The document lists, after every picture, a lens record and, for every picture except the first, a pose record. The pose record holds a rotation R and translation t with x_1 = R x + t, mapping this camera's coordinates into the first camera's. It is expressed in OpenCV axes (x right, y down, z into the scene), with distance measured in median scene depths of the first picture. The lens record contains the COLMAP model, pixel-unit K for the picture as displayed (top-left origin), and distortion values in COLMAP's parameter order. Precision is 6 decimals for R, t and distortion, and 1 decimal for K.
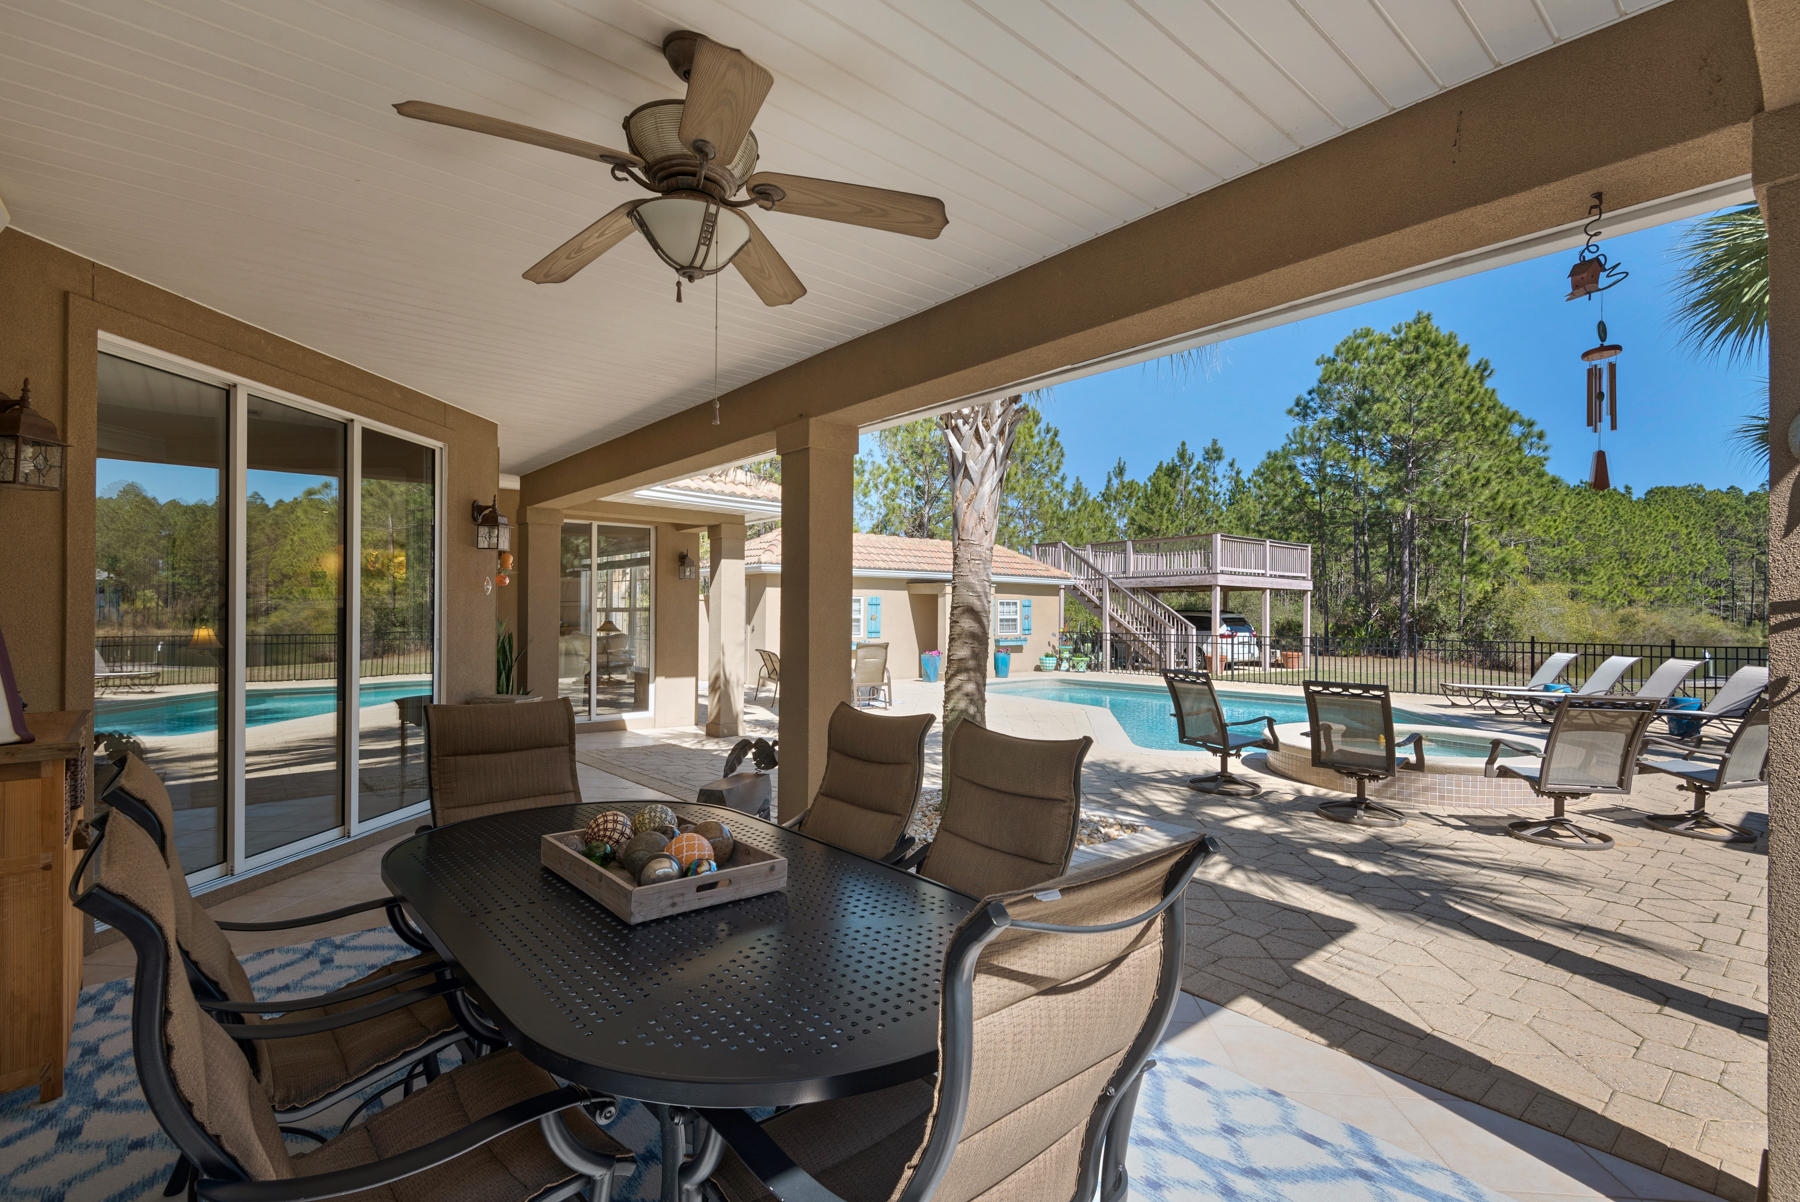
lens RADIAL K [[822.2, 0, 882.2], [0, 822.2, 642.0], [0, 0, 1]] dist [0.005403, -0.001647]
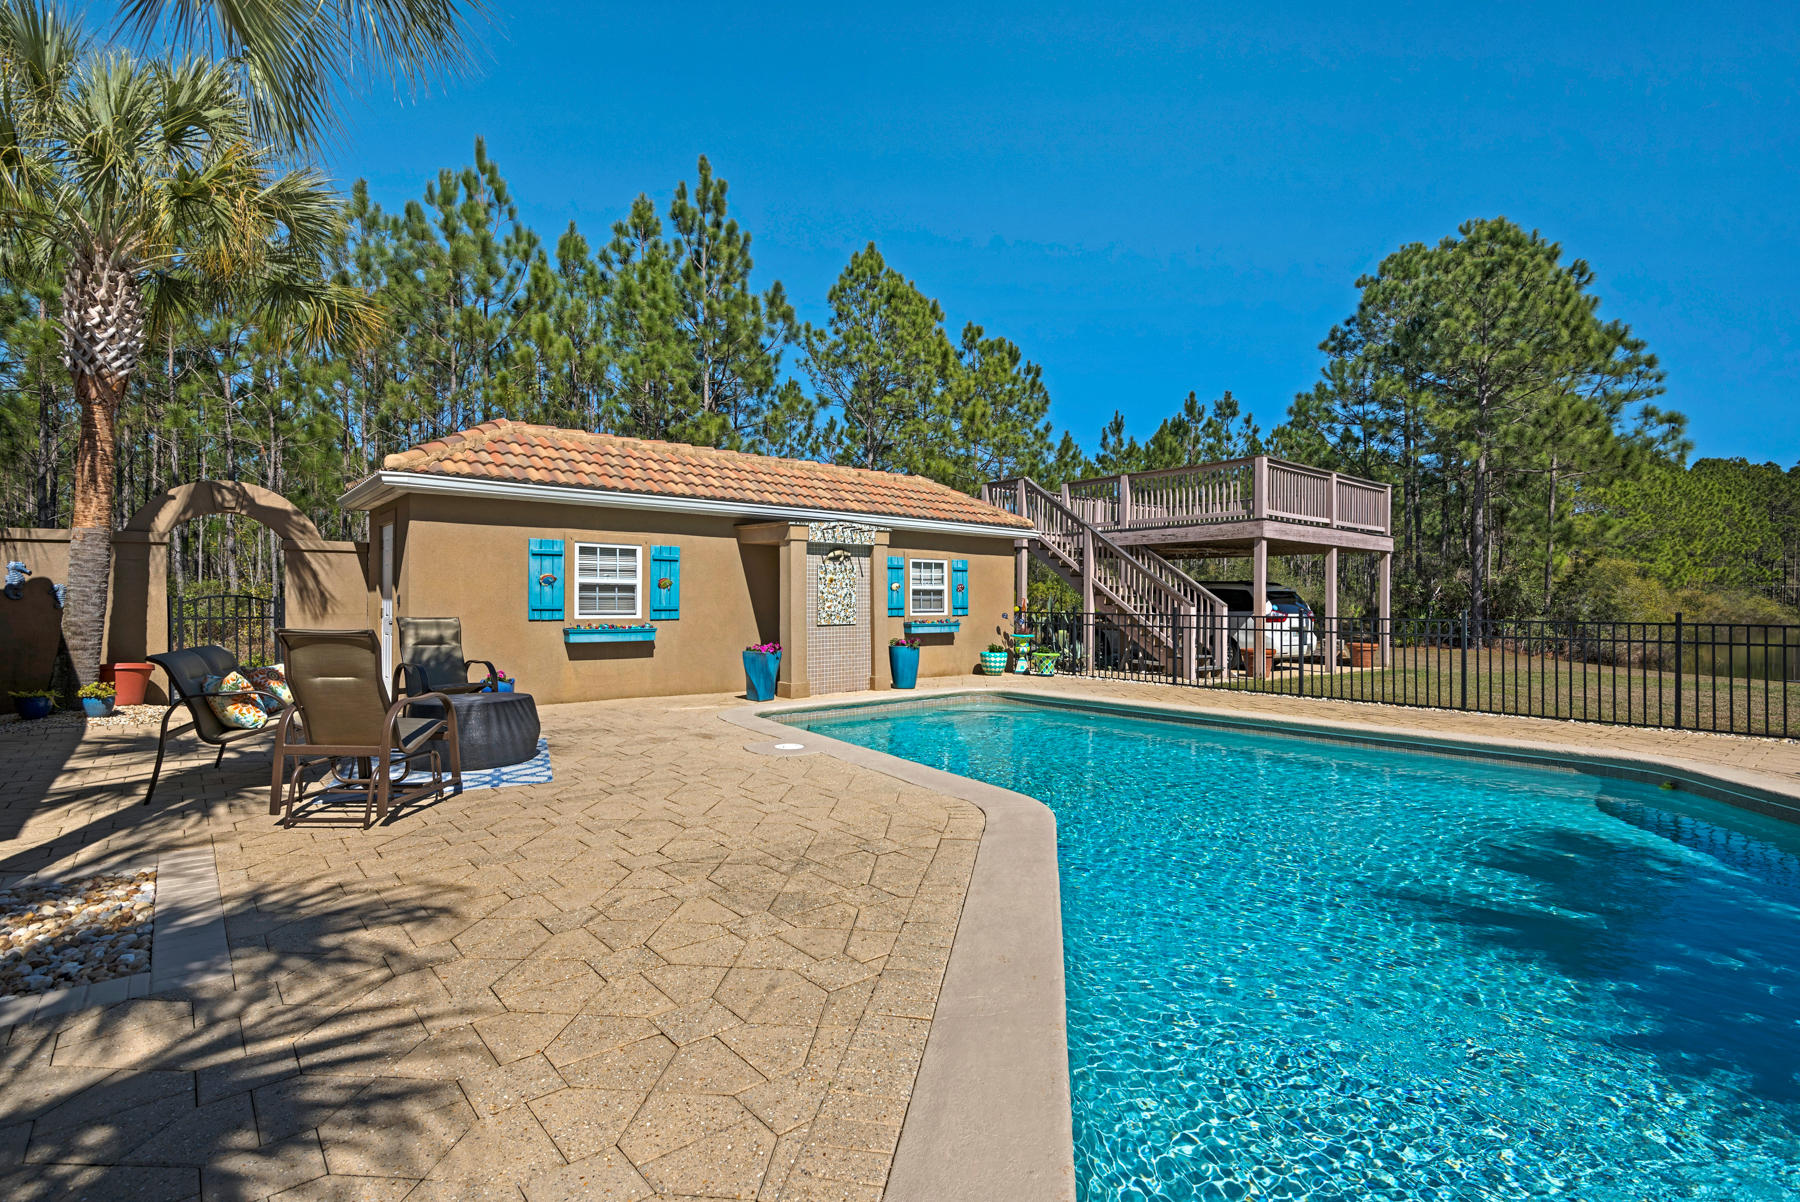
lens RADIAL K [[853.6, 0, 895.3], [0, 853.6, 626.2], [0, 0, 1]] dist [-0.001936, -0.007511]
pose [[0.999755, -0.000489, 0.022121, 0.071149], [0.000572, 0.999993, -0.003768, 0.000732], [-0.022119, 0.003779, 0.999748, 0.224941]]
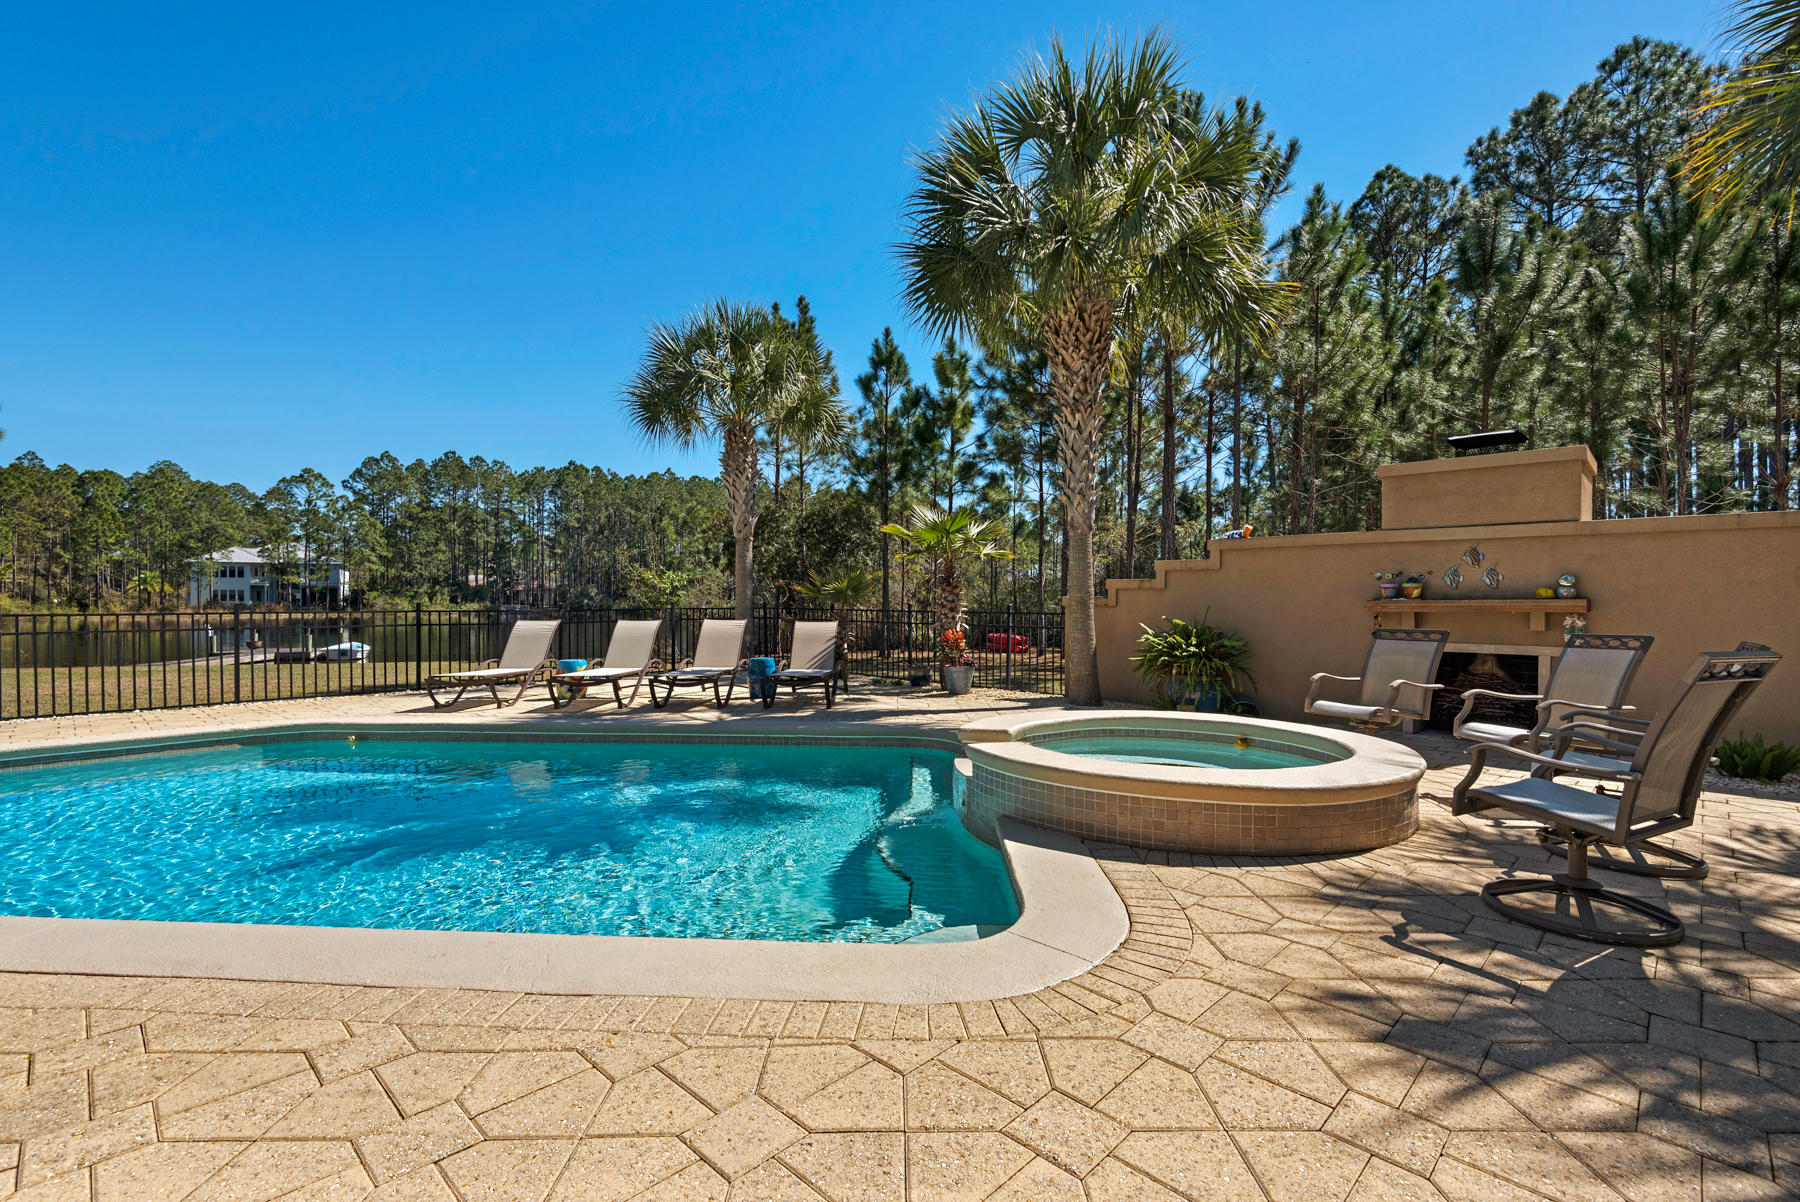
lens RADIAL K [[822.2, 0, 908.1], [0, 822.2, 586.4], [0, 0, 1]] dist [0.005403, -0.001647]
pose [[-0.108278, 0.014705, 0.994012, 0.003481], [0.027522, 0.999552, -0.011789, -0.000357], [-0.993740, 0.026080, -0.108634, 0.268406]]
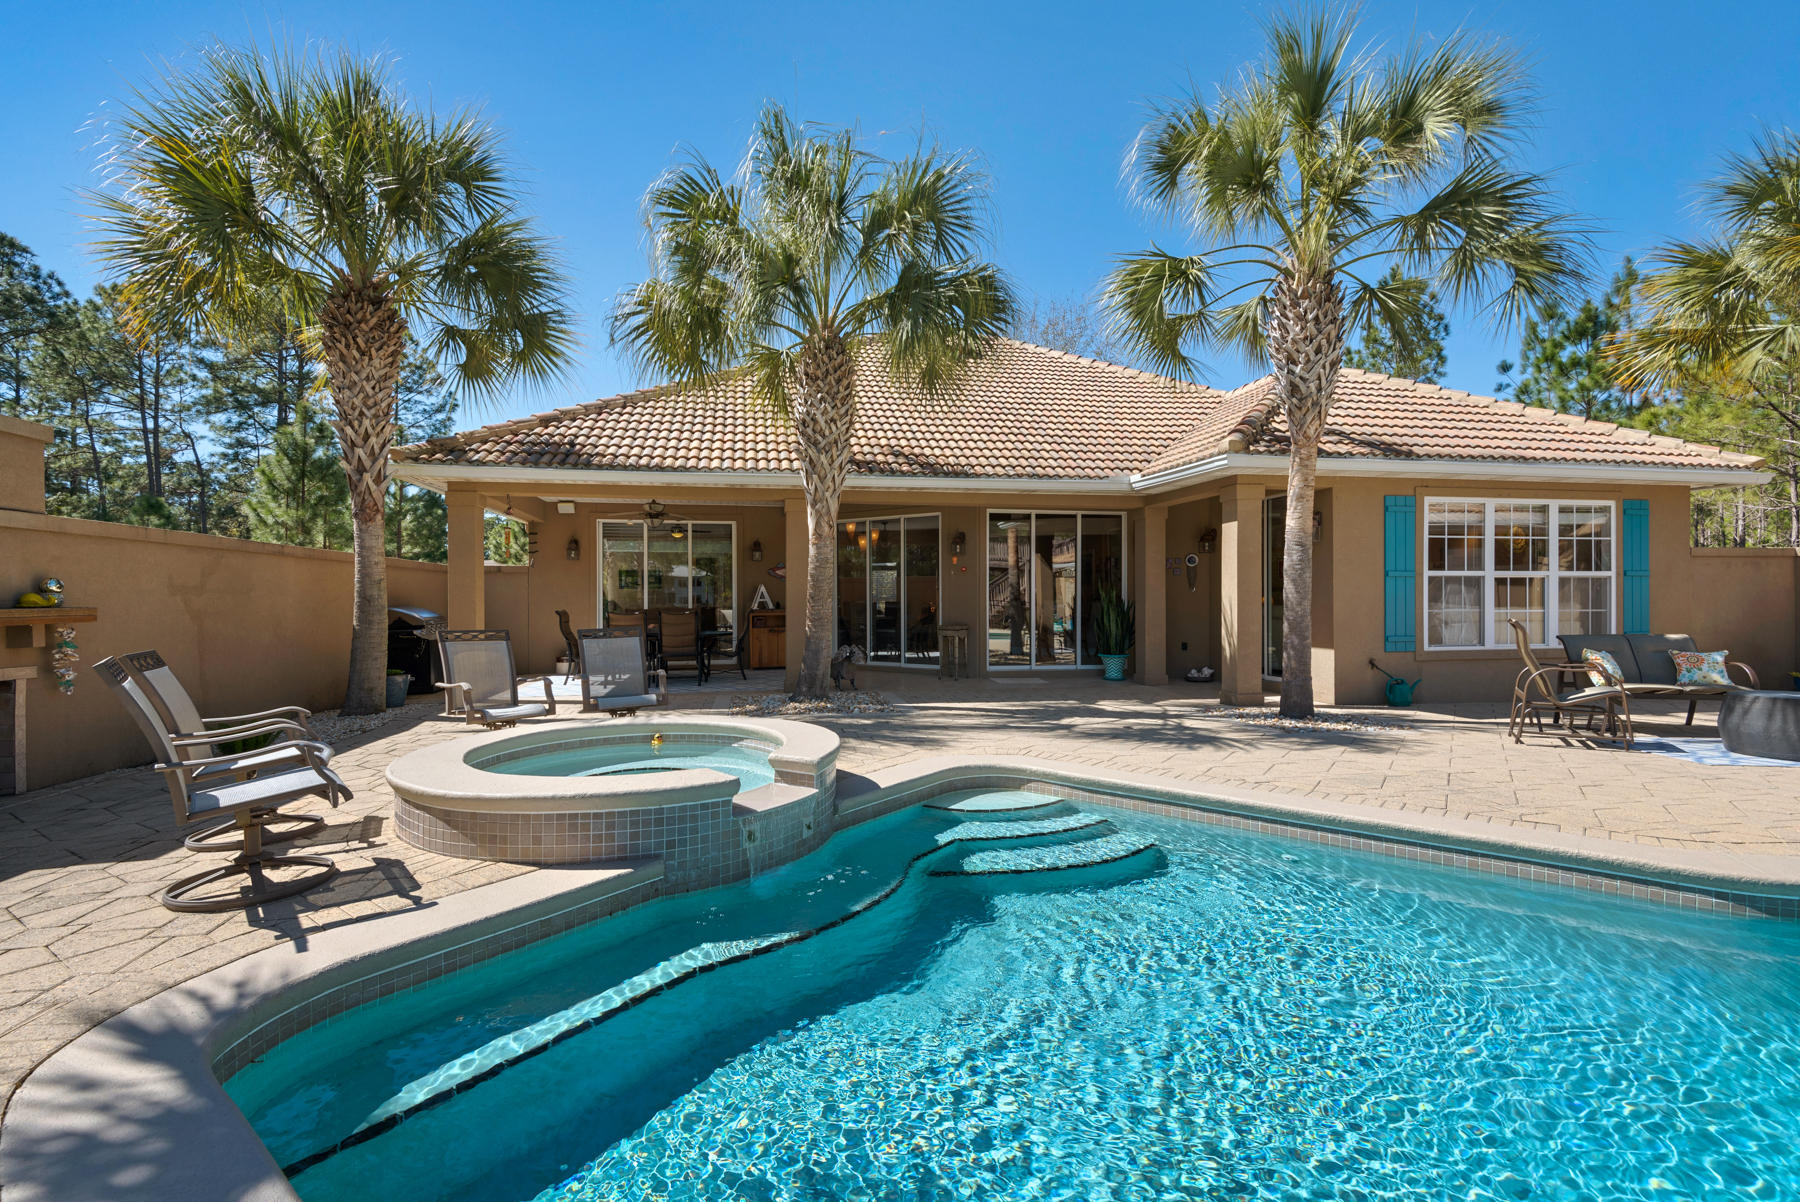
lens RADIAL K [[822.2, 0, 915.2], [0, 822.2, 599.7], [0, 0, 1]] dist [0.005403, -0.001647]
pose [[-0.451068, -0.001904, -0.892488, 0.248311], [-0.025977, 0.999602, 0.010996, -0.003006], [0.892111, 0.028144, -0.450938, 0.315367]]
